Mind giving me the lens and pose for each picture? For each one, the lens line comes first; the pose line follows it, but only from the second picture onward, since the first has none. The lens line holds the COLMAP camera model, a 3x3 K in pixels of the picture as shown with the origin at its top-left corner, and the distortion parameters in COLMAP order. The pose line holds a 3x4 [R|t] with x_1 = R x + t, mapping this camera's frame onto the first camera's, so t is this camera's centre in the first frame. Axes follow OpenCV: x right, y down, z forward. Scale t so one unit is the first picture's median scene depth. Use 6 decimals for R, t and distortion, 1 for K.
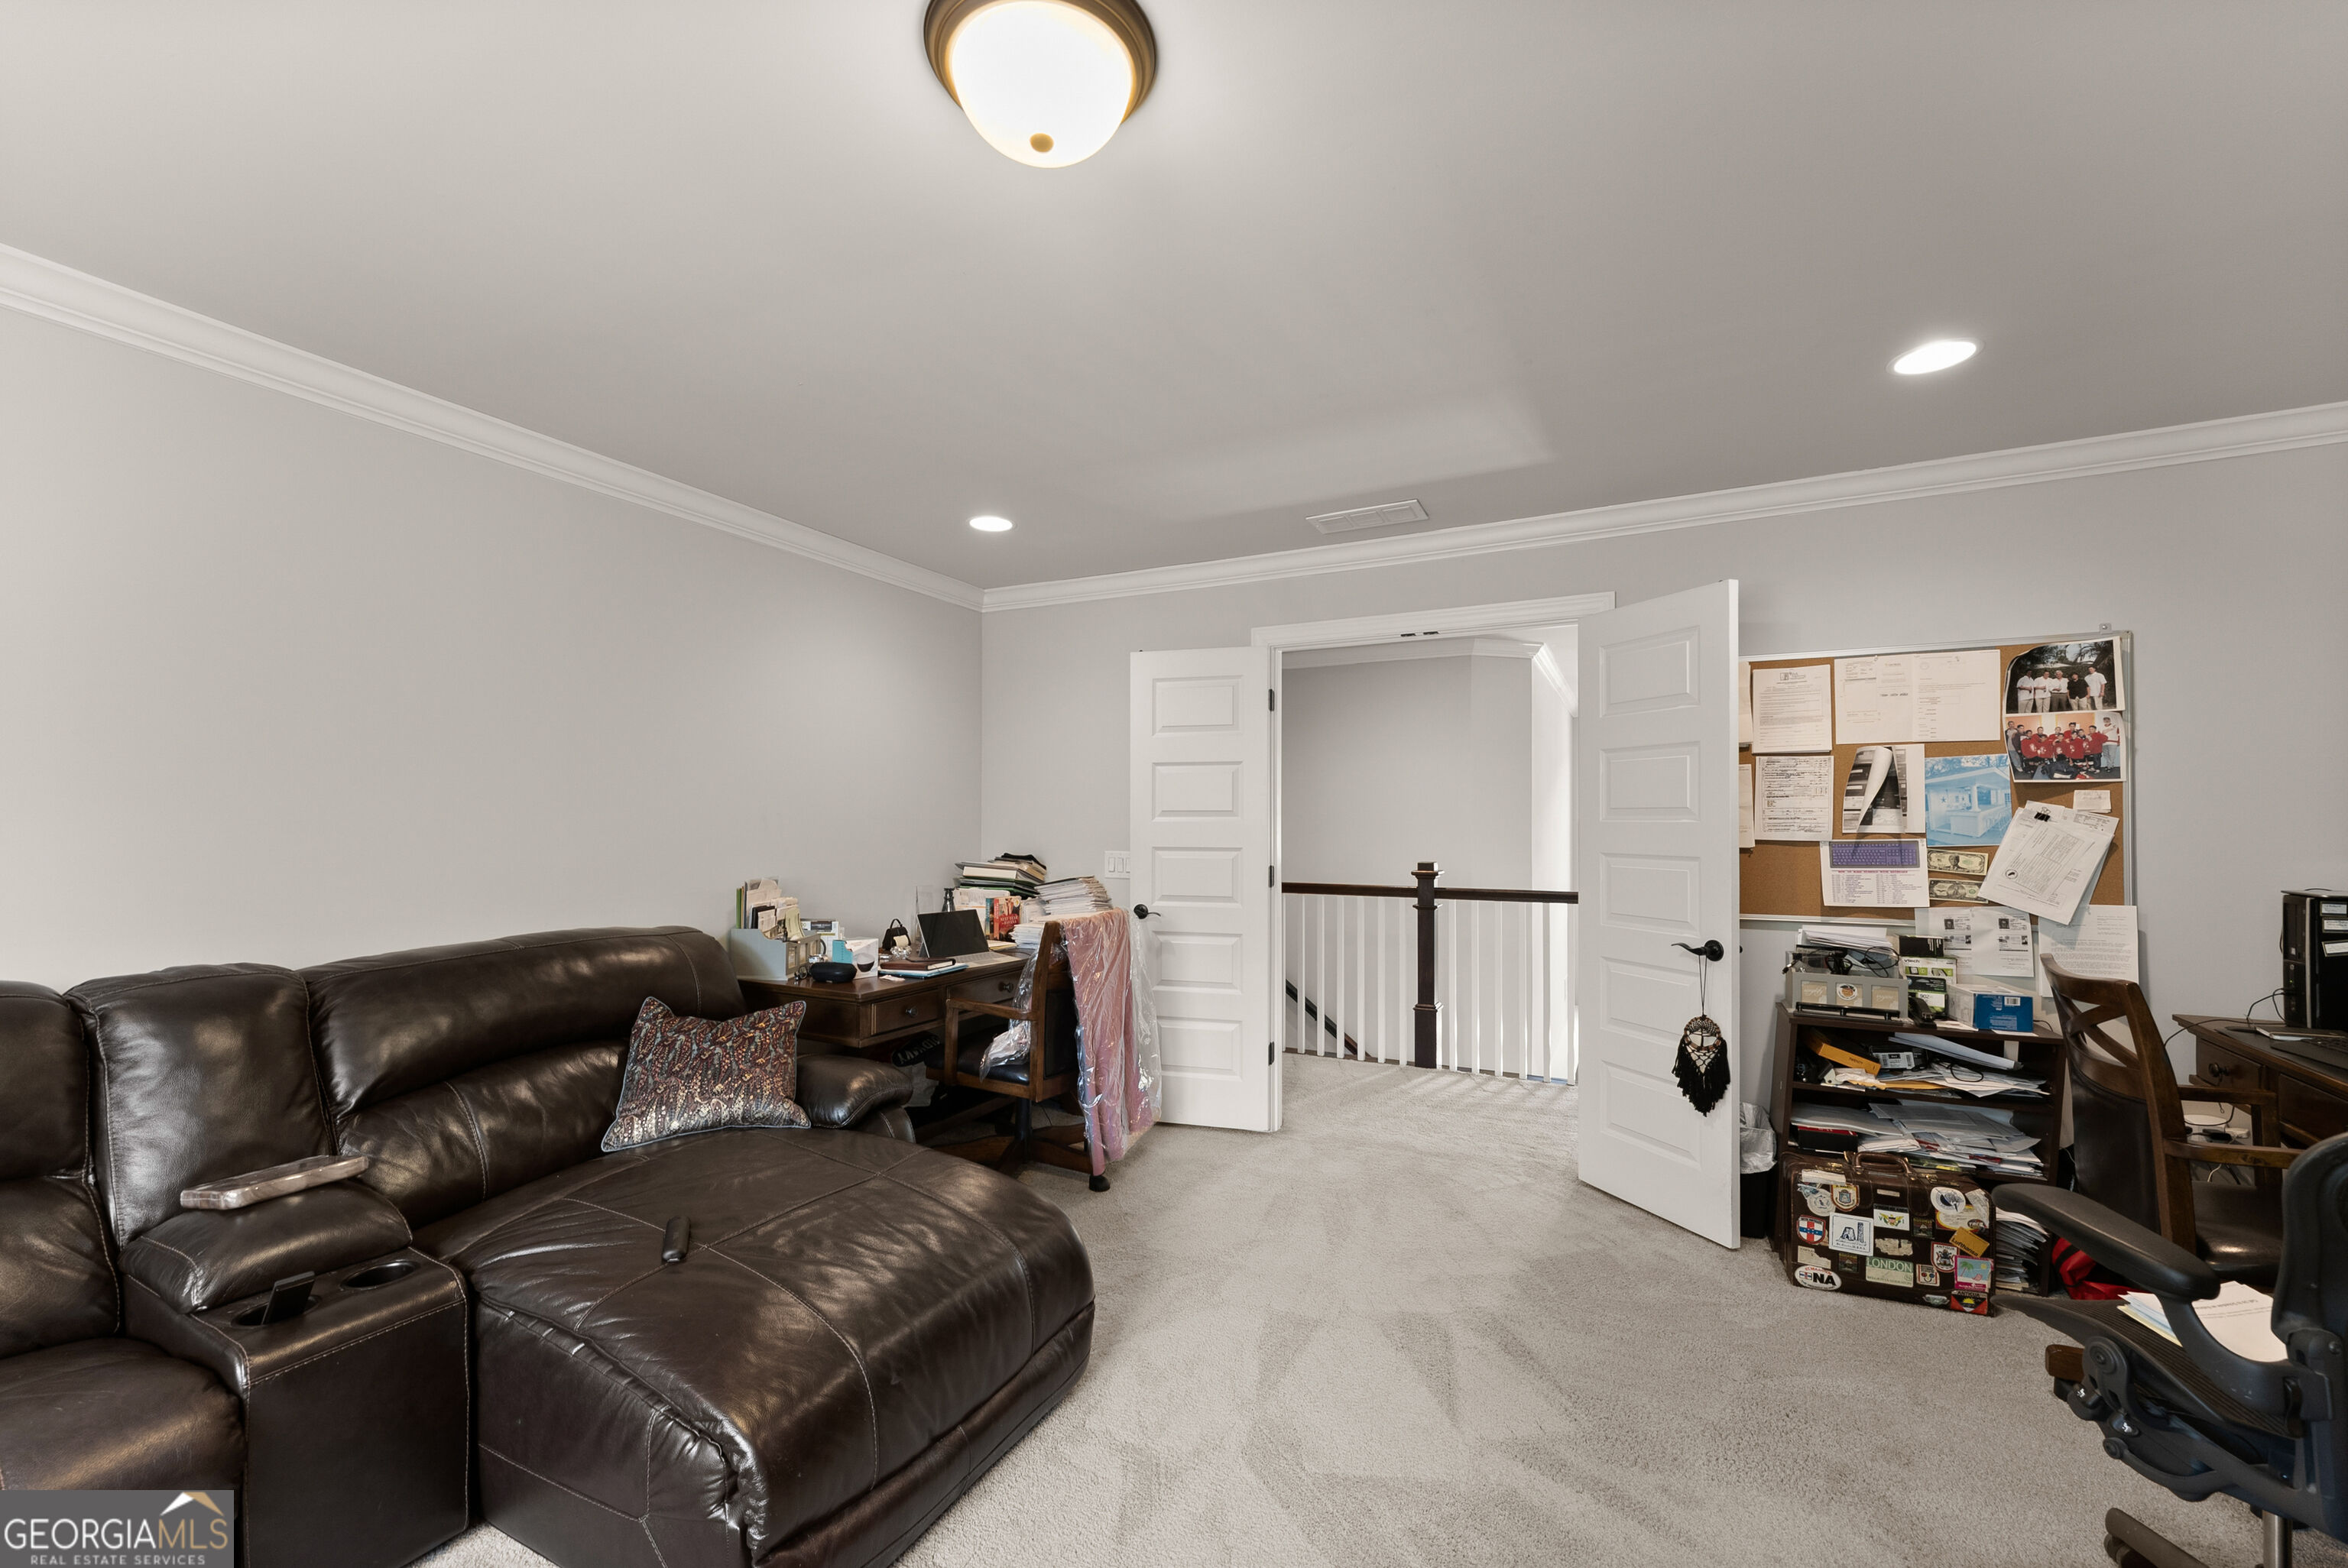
lens RADIAL K [[953.0, 0, 1185.8], [0, 953.0, 817.6], [0, 0, 1]] dist [-0.004269, -0.000926]
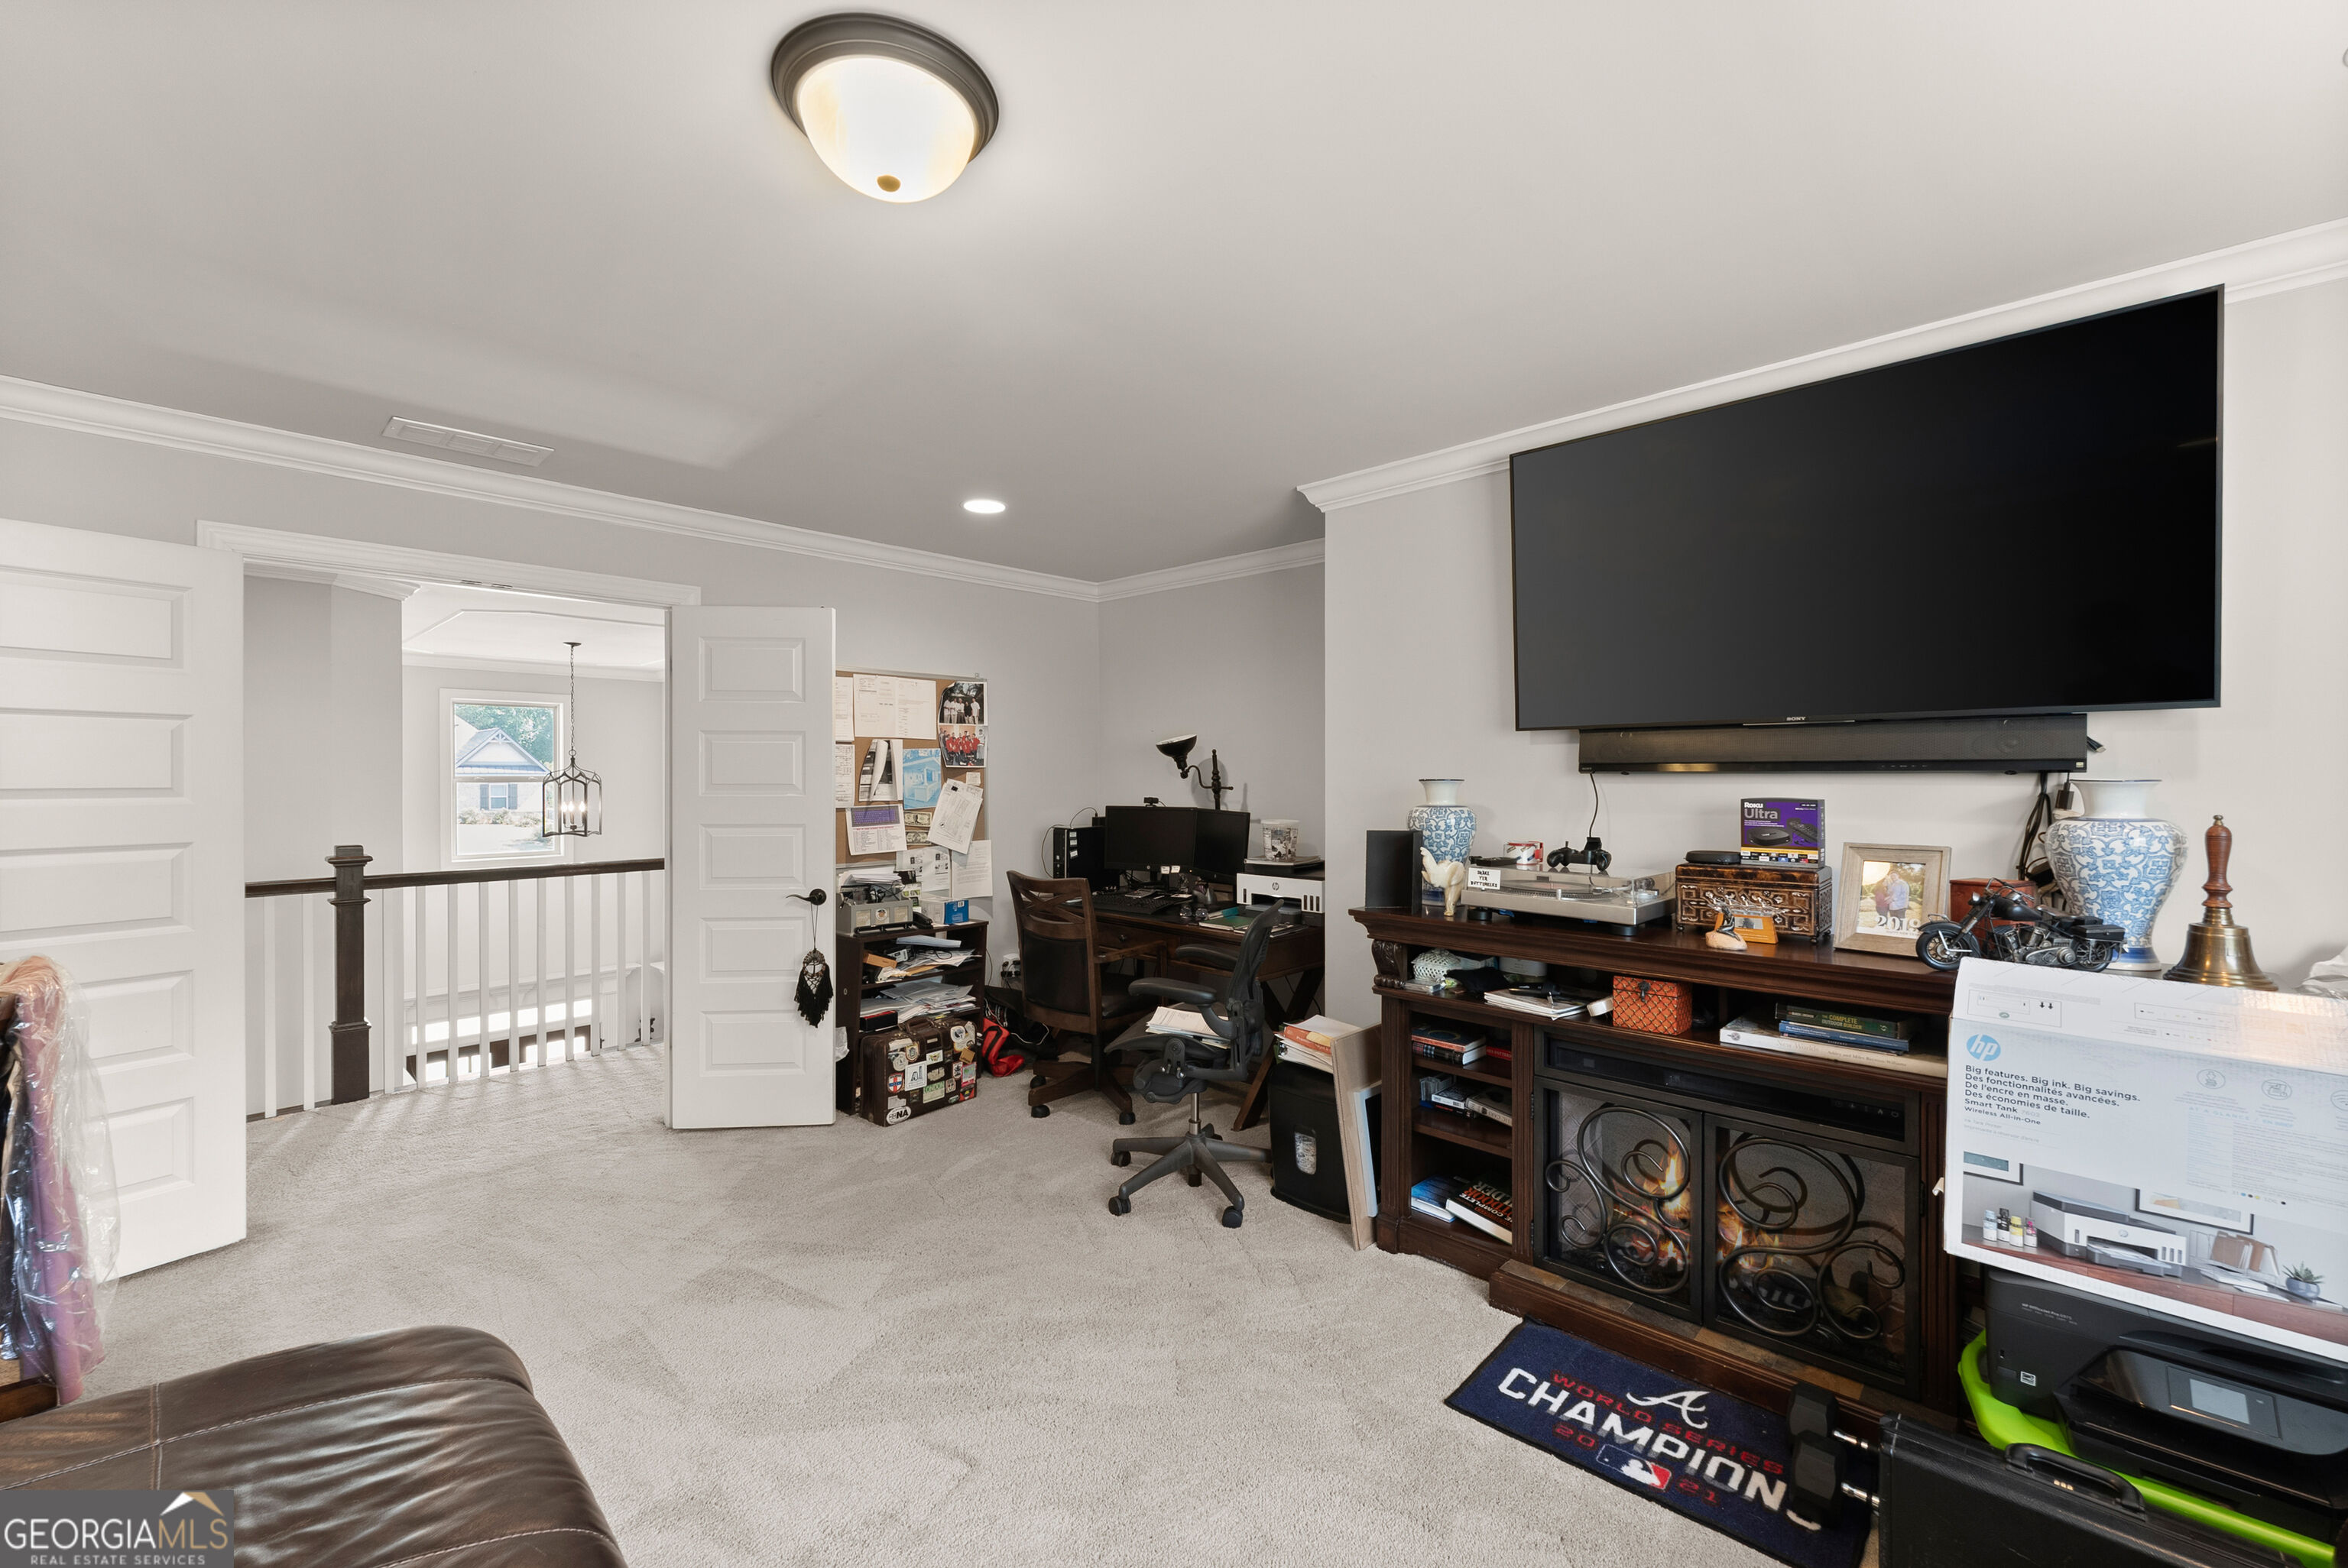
lens RADIAL K [[953.0, 0, 1182.7], [0, 953.0, 782.0], [0, 0, 1]] dist [-0.004269, -0.000926]
pose [[0.271060, -0.007450, 0.962534, -0.541516], [-0.005255, 0.999944, 0.009220, -0.028744], [-0.962548, -0.007557, 0.271005, 0.186817]]
